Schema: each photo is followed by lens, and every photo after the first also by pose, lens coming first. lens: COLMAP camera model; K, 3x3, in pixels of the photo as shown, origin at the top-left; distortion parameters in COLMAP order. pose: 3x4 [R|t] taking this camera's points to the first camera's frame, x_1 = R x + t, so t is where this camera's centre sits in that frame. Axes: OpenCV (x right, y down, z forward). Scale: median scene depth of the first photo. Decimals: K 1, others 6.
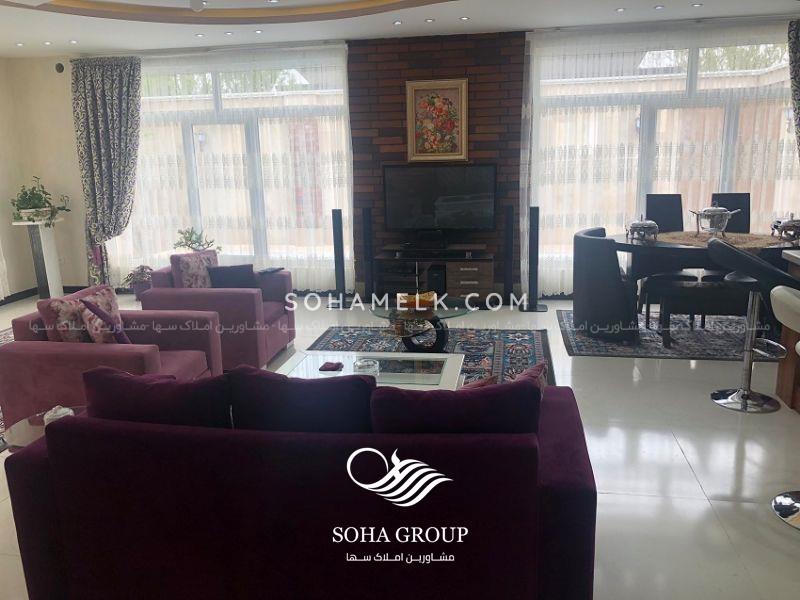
lens RADIAL K [[654.1, 0, 403.7], [0, 654.1, 299.7], [0, 0, 1]] dist [0.061531, -0.098888]
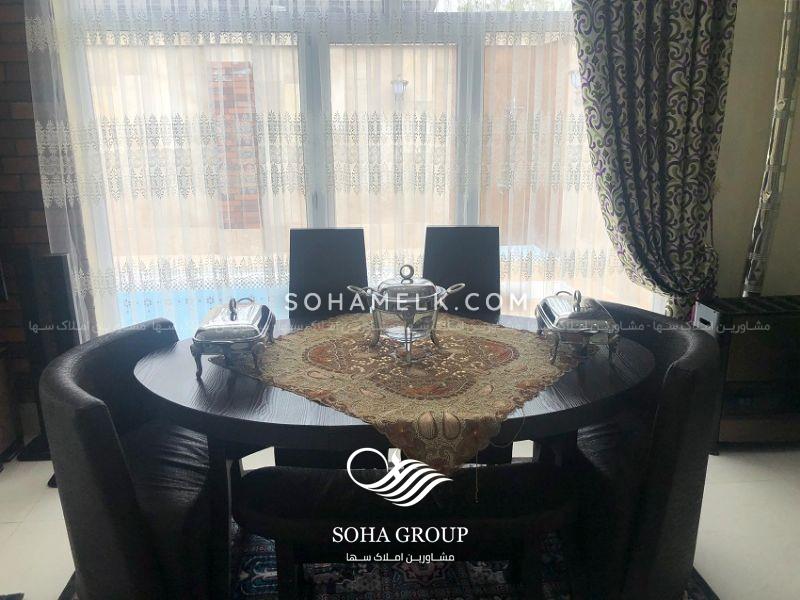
lens RADIAL K [[654.1, 0, 403.7], [0, 654.1, 299.7], [0, 0, 1]] dist [0.061531, -0.098888]
pose [[0.964026, -0.051655, 0.260740, 0.308513], [0.040770, 0.998063, 0.046988, -0.124065], [-0.262662, -0.034667, 0.964265, 0.520759]]
